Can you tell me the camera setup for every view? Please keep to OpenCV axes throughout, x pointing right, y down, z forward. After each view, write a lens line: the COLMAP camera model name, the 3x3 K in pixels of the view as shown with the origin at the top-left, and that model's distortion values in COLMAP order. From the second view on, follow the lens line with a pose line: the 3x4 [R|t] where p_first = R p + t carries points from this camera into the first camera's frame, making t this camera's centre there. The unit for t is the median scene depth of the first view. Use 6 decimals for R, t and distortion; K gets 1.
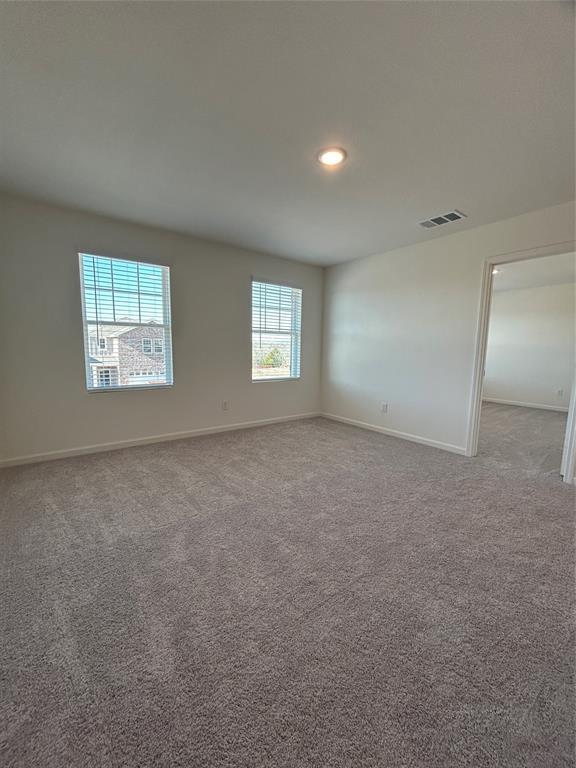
lens RADIAL K [[310.5, 0, 288.0], [0, 310.5, 384.0], [0, 0, 1]] dist [-0.001660, 0.000911]
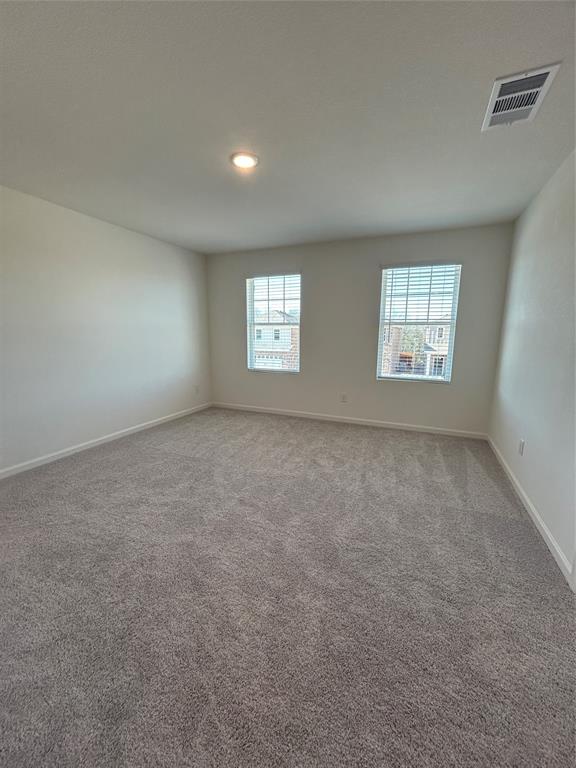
lens RADIAL K [[310.5, 0, 288.0], [0, 310.5, 384.0], [0, 0, 1]] dist [-0.001660, 0.000911]
pose [[0.486684, 0.132379, -0.863490, 0.652198], [-0.100129, 0.990390, 0.095399, -0.061153], [0.867821, 0.040031, 0.495262, 0.351906]]
